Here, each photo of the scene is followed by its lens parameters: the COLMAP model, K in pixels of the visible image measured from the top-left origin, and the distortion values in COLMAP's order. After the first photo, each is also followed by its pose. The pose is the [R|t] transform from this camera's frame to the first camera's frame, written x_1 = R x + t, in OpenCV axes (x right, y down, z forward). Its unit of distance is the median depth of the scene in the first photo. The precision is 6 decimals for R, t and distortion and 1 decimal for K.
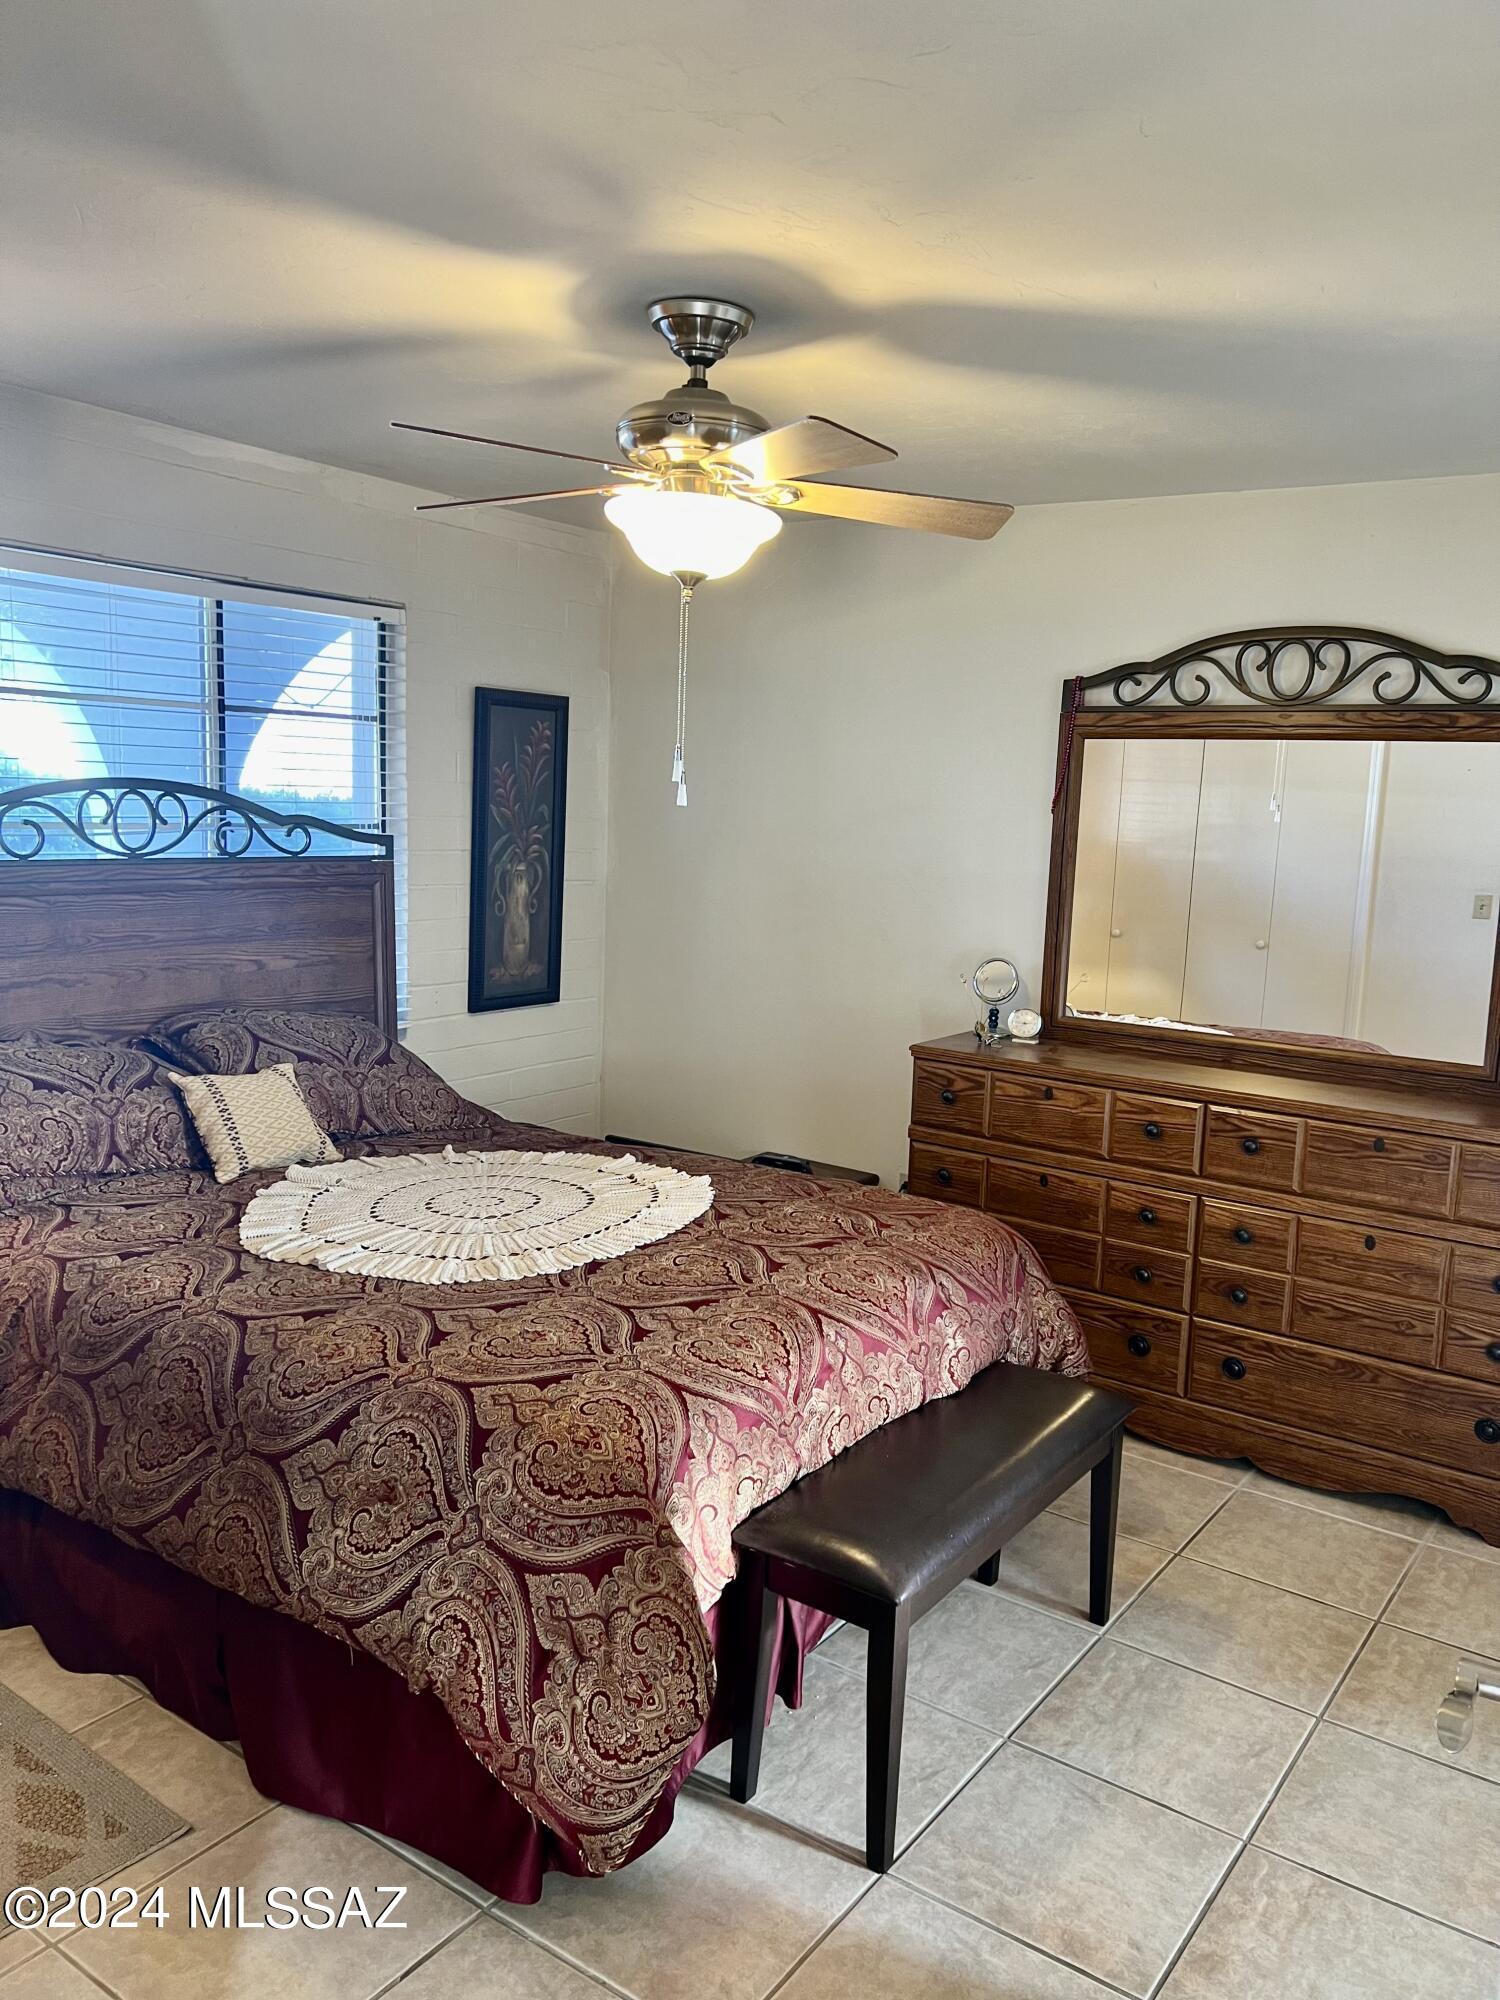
lens RADIAL K [[1503.4, 0, 762.9], [0, 1503.4, 989.2], [0, 0, 1]] dist [0.009787, -0.000983]
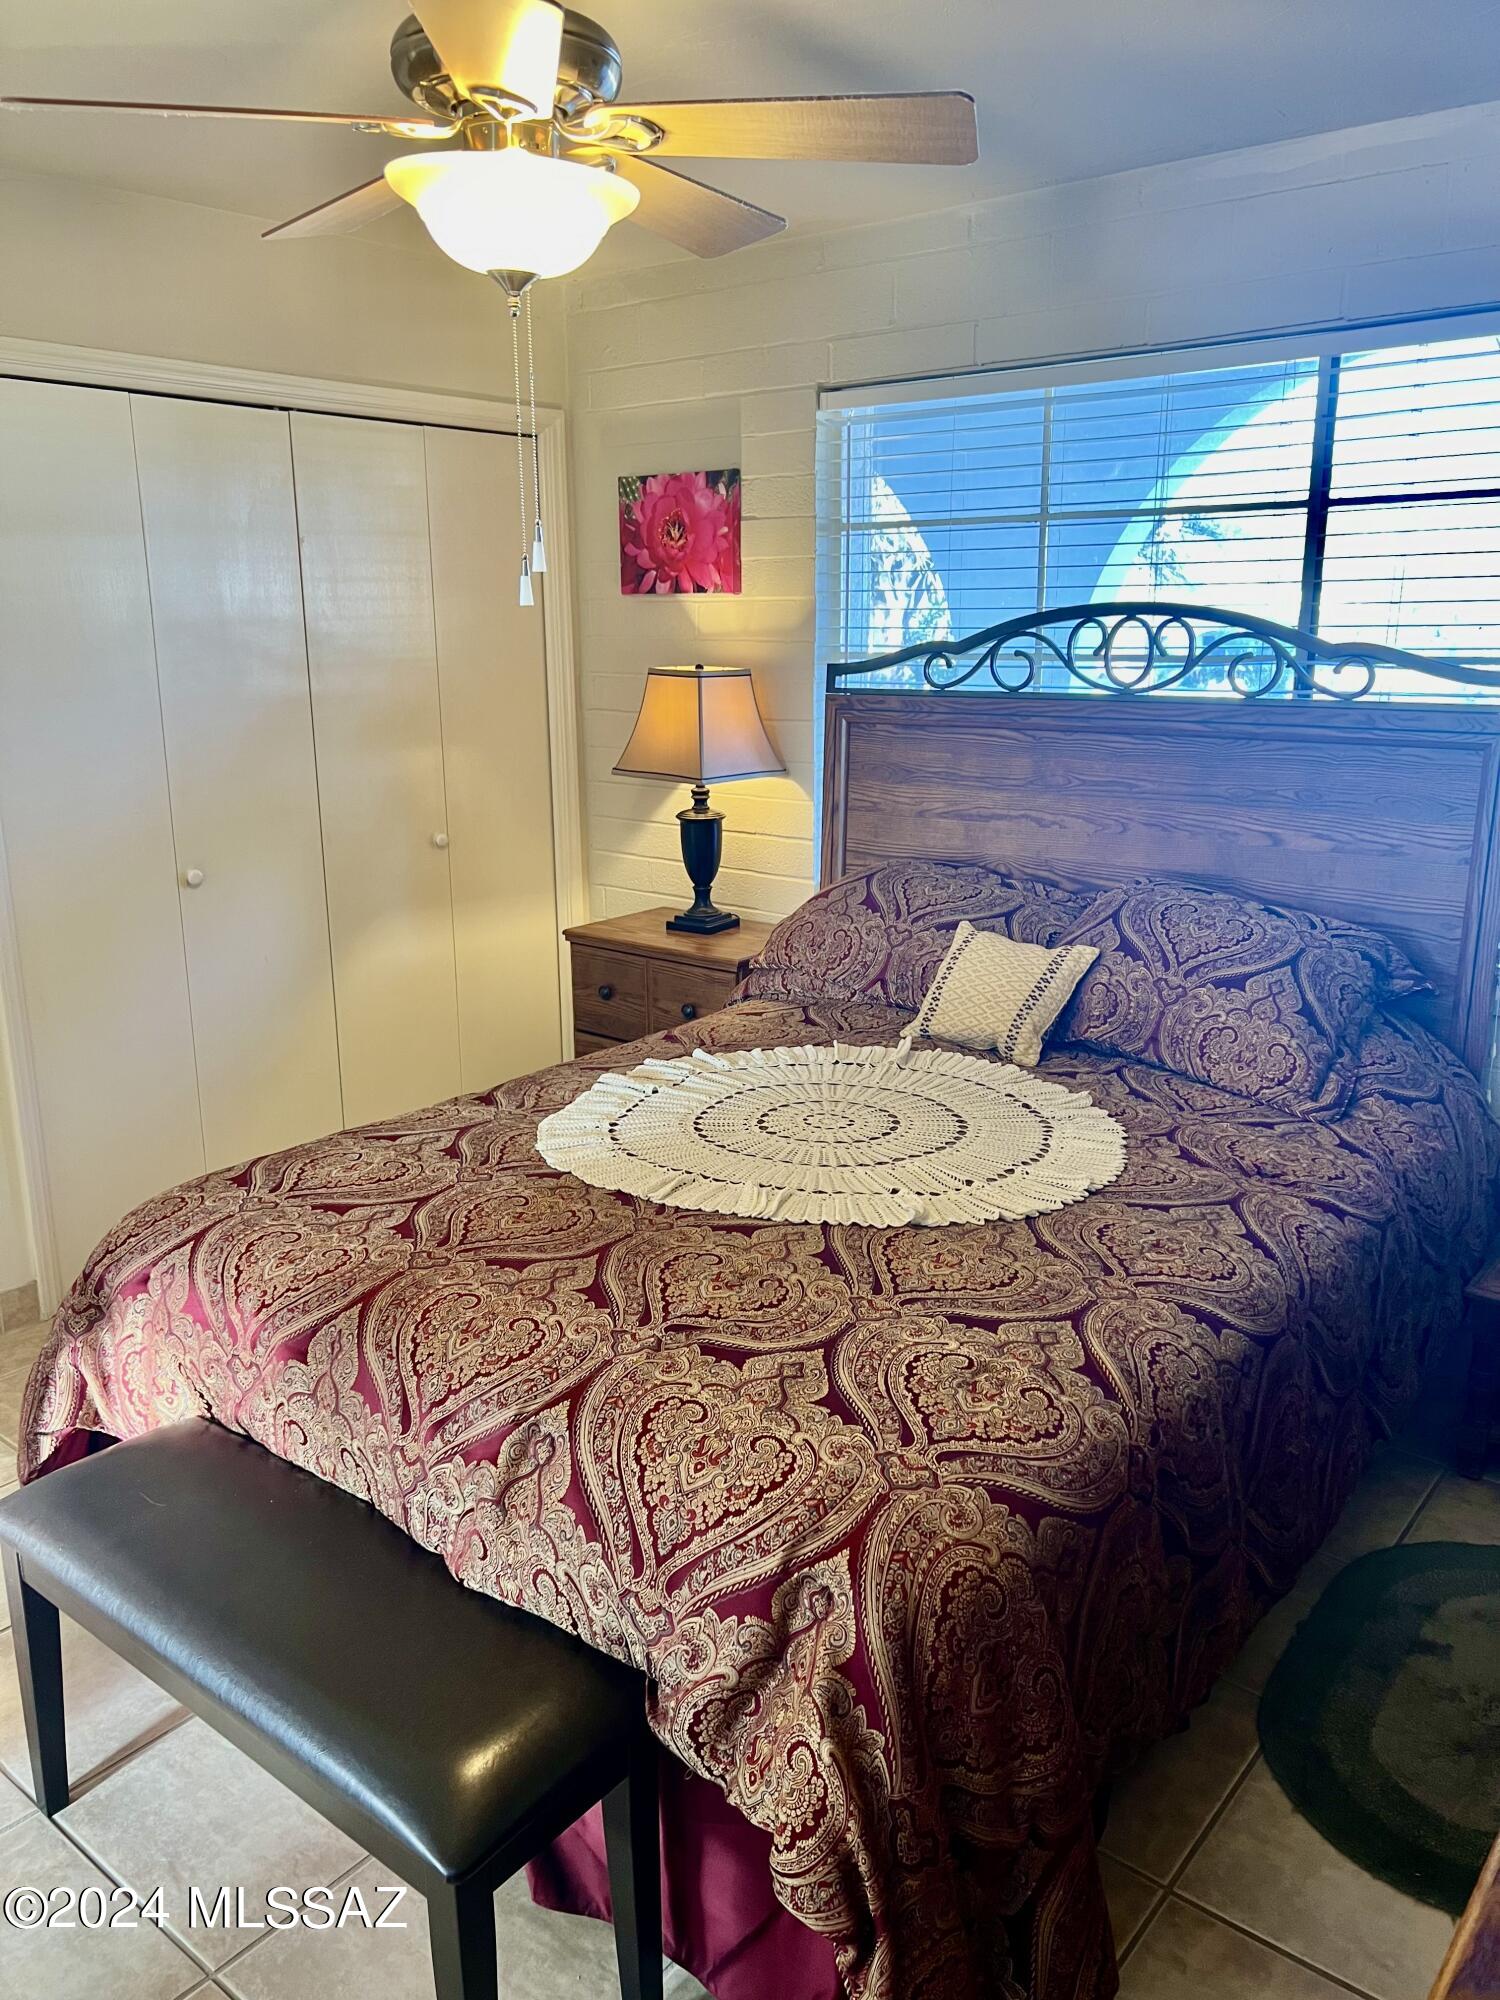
lens RADIAL K [[1503.4, 0, 762.9], [0, 1503.4, 989.2], [0, 0, 1]] dist [0.009787, -0.000983]
pose [[-0.075780, 0.200581, -0.976742, 0.515504], [-0.123682, 0.970103, 0.208814, -0.079655], [0.989424, 0.136629, -0.048706, 0.881414]]
